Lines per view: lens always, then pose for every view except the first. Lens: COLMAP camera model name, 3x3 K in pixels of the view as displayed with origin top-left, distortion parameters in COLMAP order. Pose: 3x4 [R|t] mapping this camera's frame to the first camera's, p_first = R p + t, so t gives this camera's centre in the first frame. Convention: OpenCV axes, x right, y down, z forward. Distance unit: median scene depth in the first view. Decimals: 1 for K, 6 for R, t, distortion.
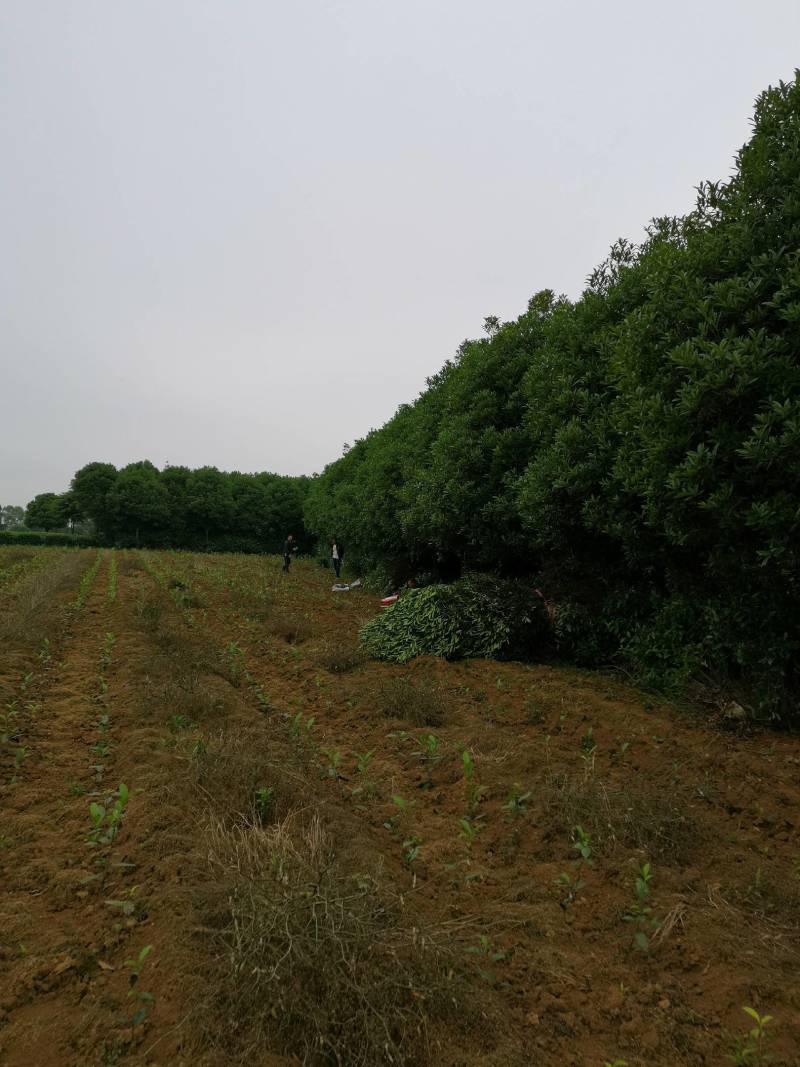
lens RADIAL K [[865.7, 0, 400.0], [0, 865.7, 533.5], [0, 0, 1]] dist [0.008710, 0.002746]
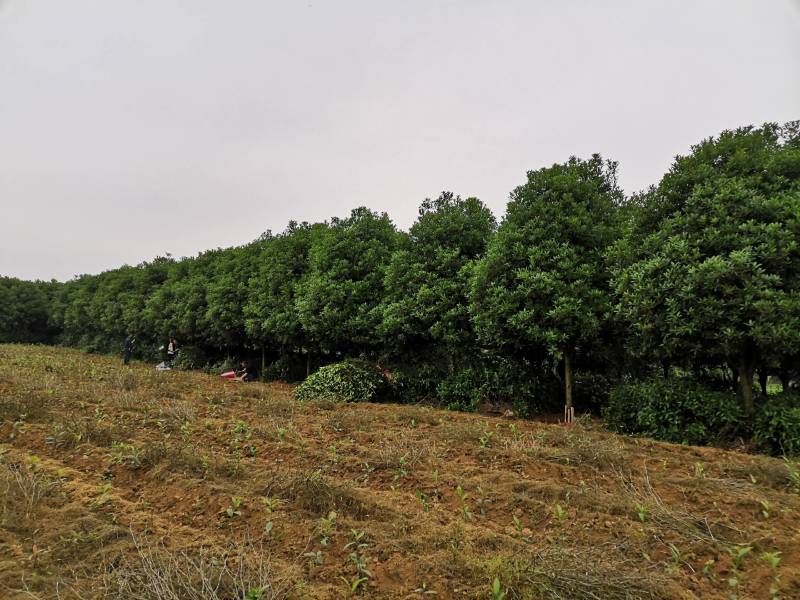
lens RADIAL K [[649.0, 0, 400.0], [0, 649.0, 300.0], [0, 0, 1]] dist [0.008710, 0.002746]
pose [[0.825644, 0.028196, 0.563486, -0.651072], [-0.010568, 0.999348, -0.034522, -0.034200], [-0.564092, 0.022548, 0.825404, -0.245893]]
